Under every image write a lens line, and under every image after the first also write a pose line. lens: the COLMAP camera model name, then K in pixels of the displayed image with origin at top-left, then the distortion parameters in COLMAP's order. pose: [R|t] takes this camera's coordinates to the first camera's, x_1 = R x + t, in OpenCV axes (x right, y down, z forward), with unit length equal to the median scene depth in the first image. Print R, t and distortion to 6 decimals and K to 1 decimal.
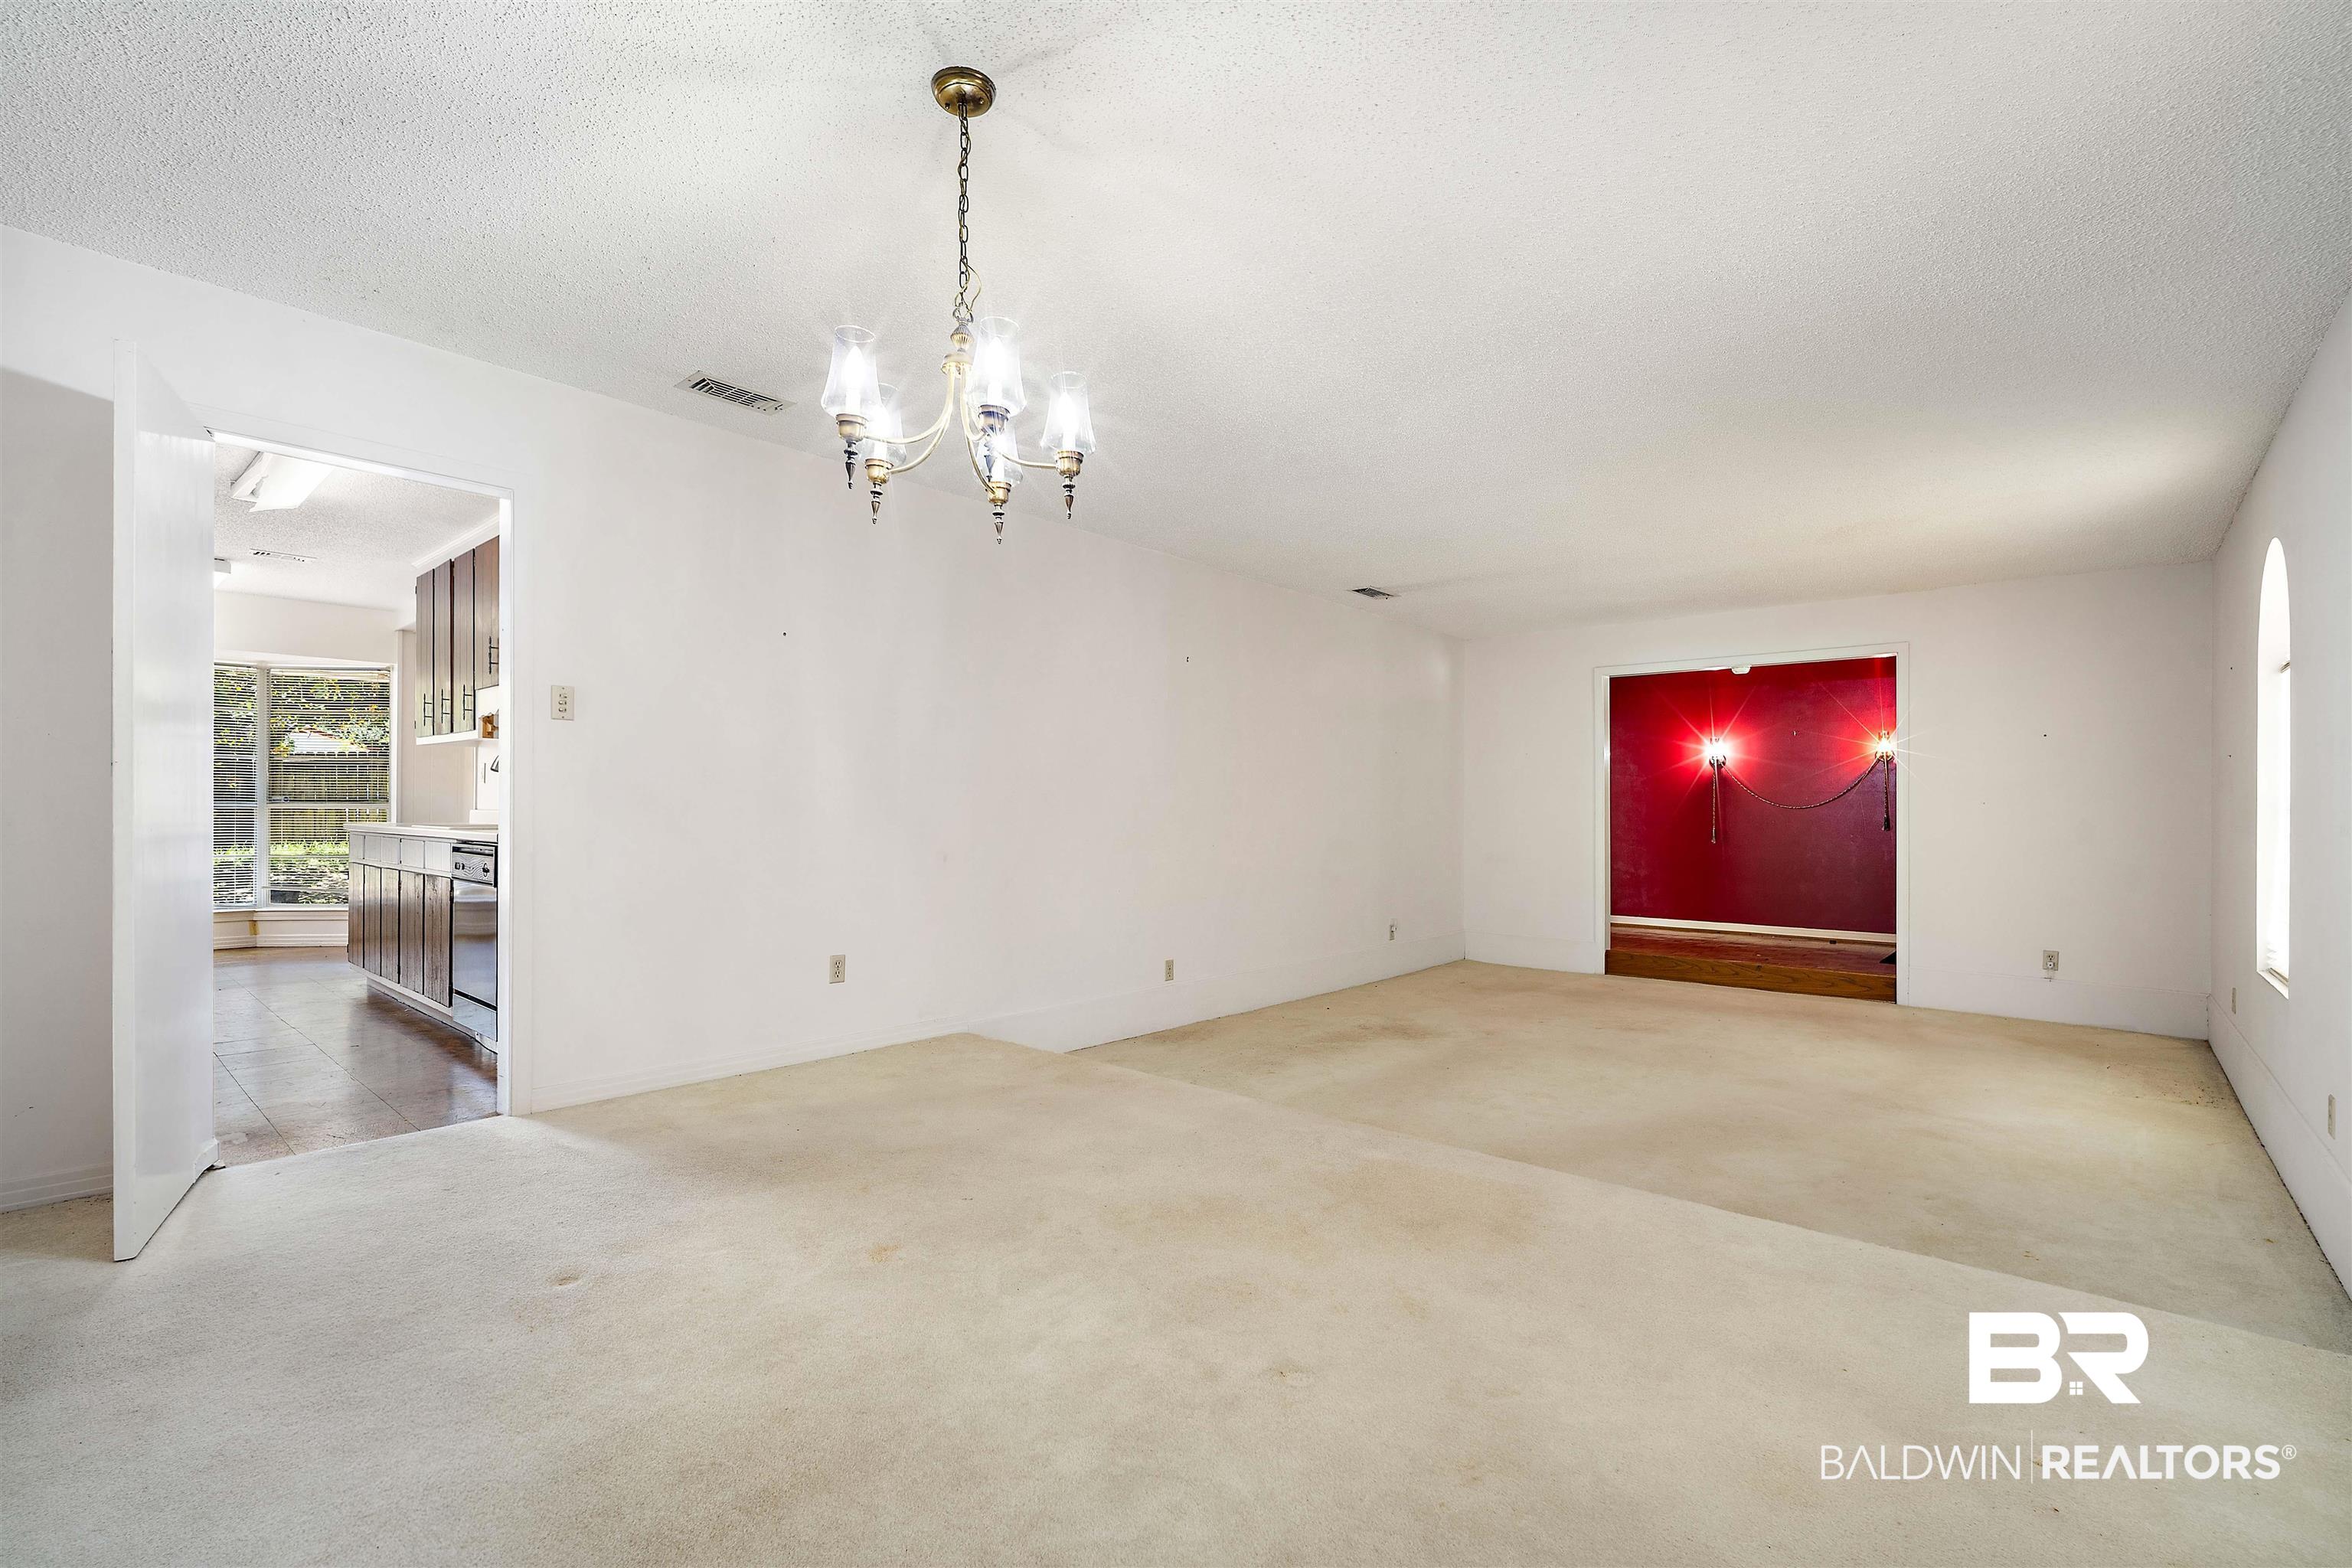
lens RADIAL K [[1035.2, 0, 1186.4], [0, 1035.2, 808.9], [0, 0, 1]] dist [-0.001648, 0.000231]
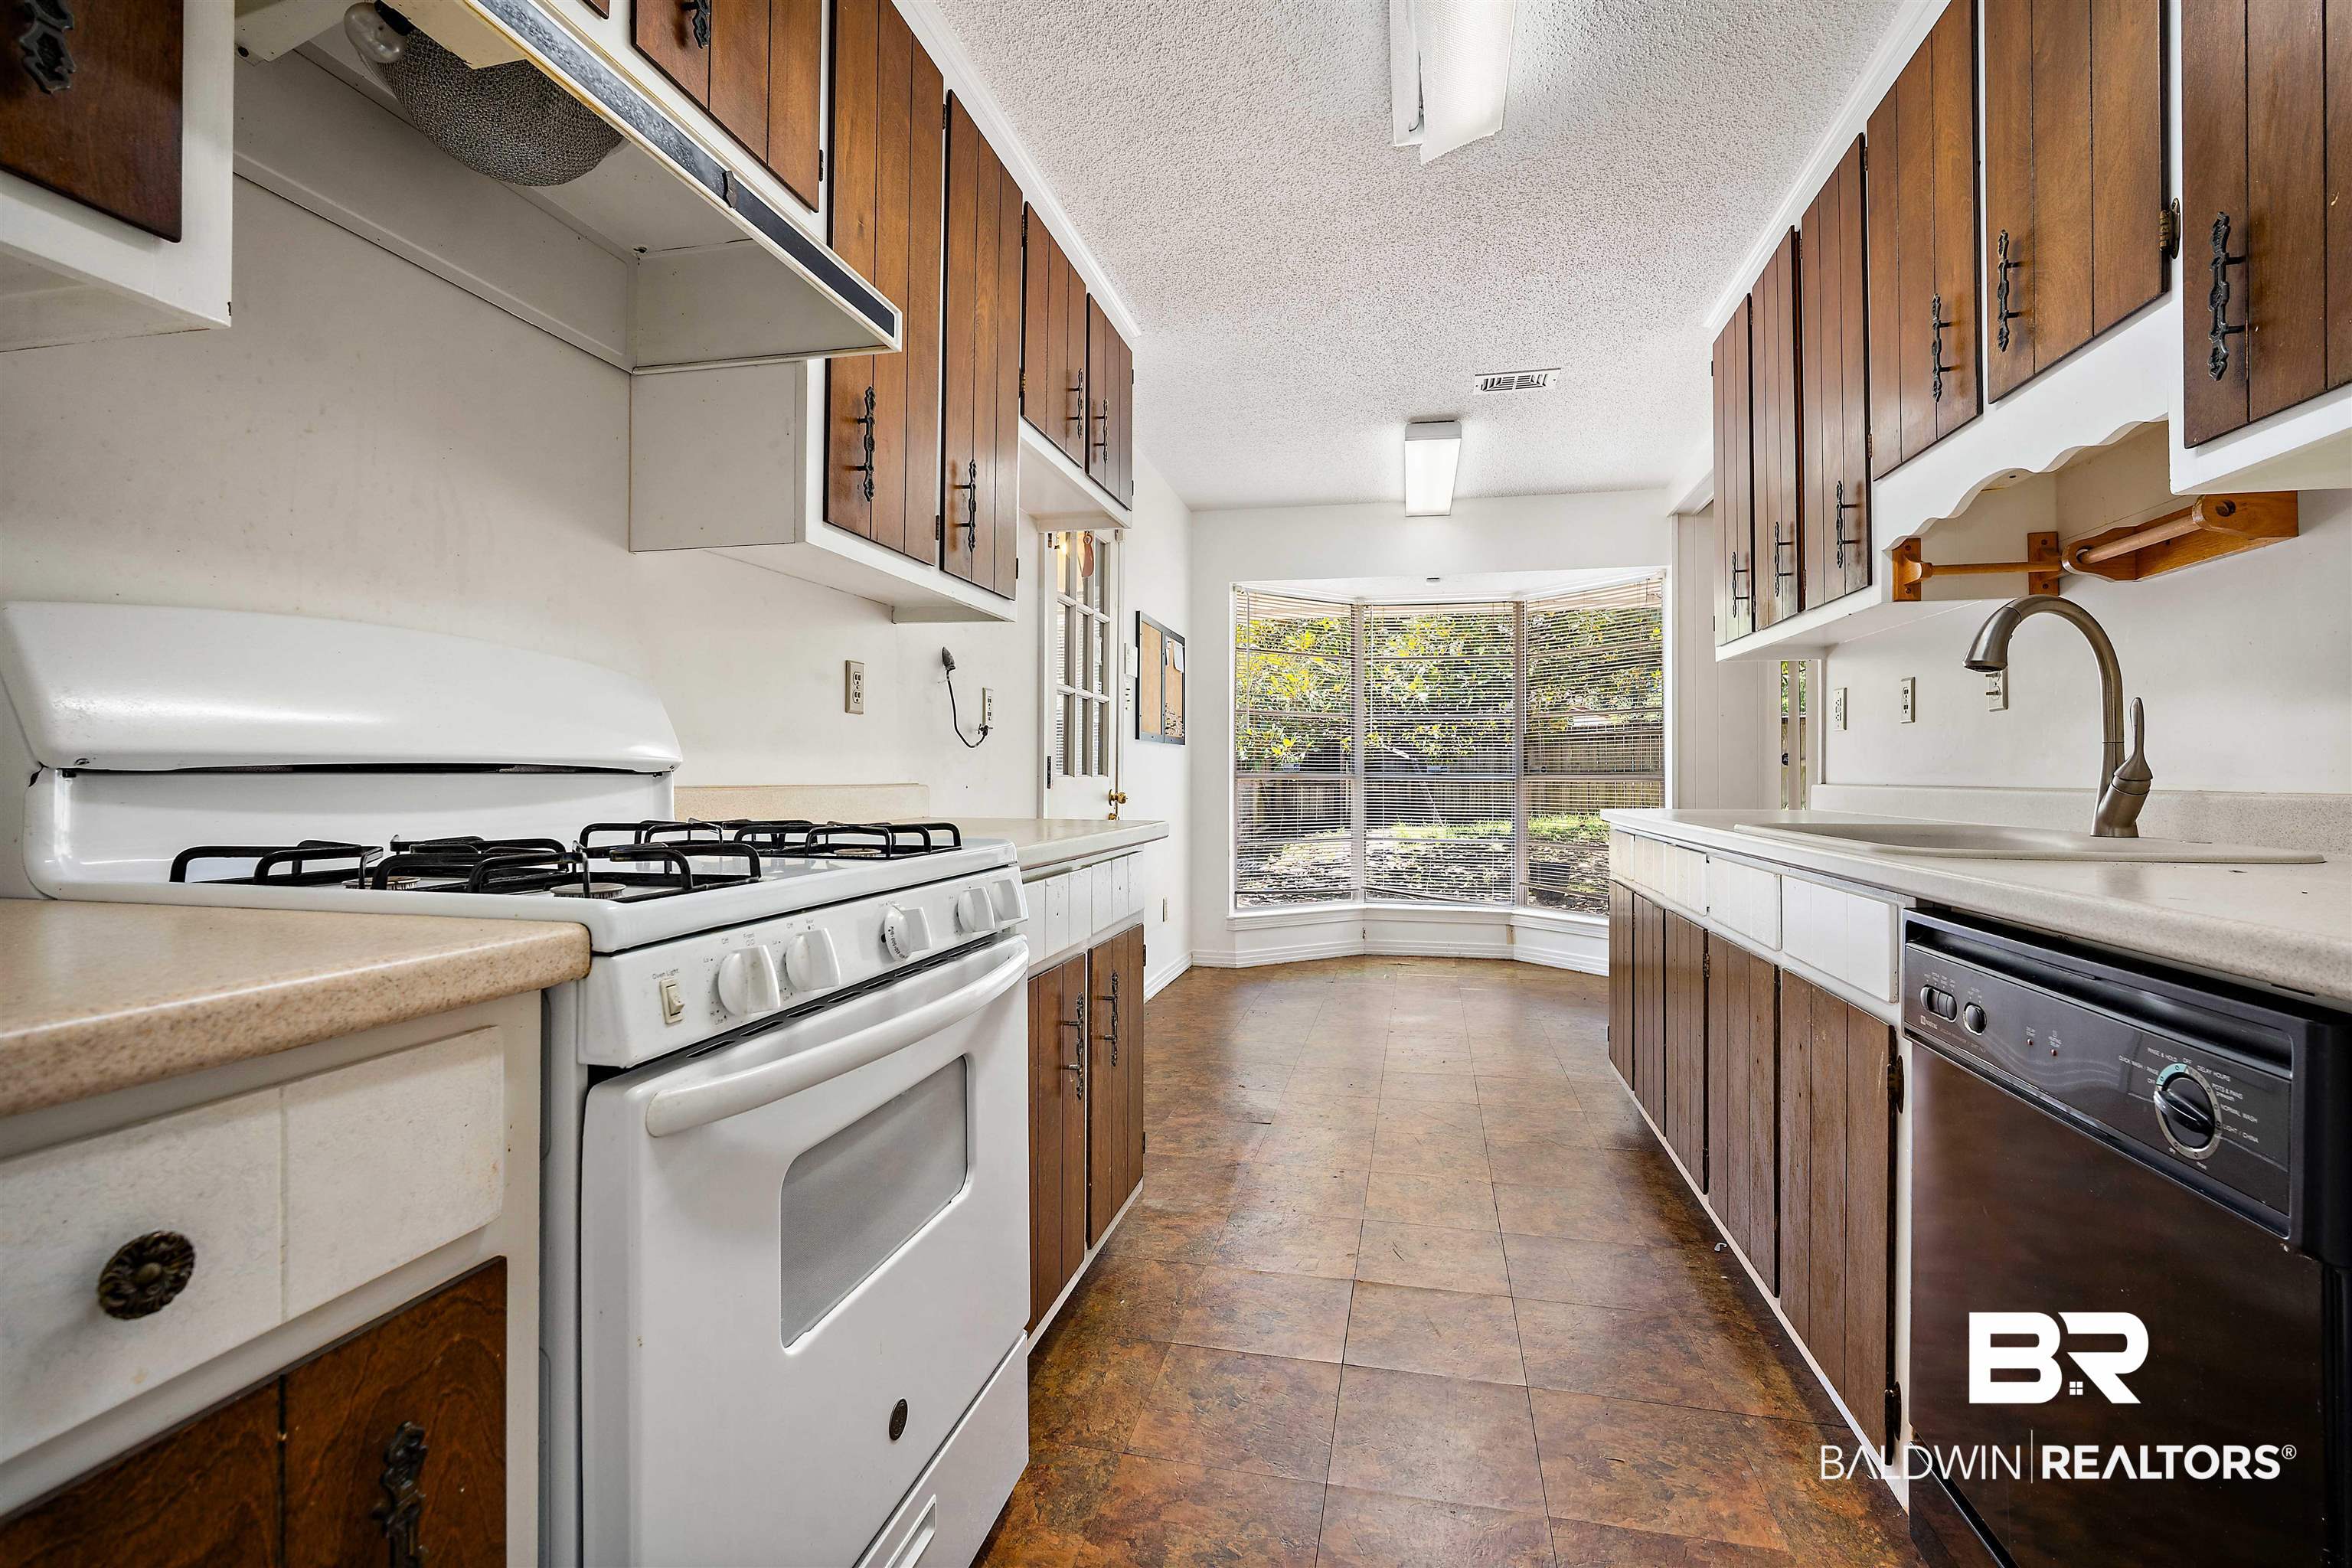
lens RADIAL K [[1035.2, 0, 1186.8], [0, 1035.2, 778.4], [0, 0, 1]] dist [-0.001648, 0.000231]
pose [[0.476345, -0.001607, -0.879257, -0.433776], [-0.002073, 0.999993, -0.002951, -0.001071], [0.879256, 0.003228, 0.476338, 0.543714]]
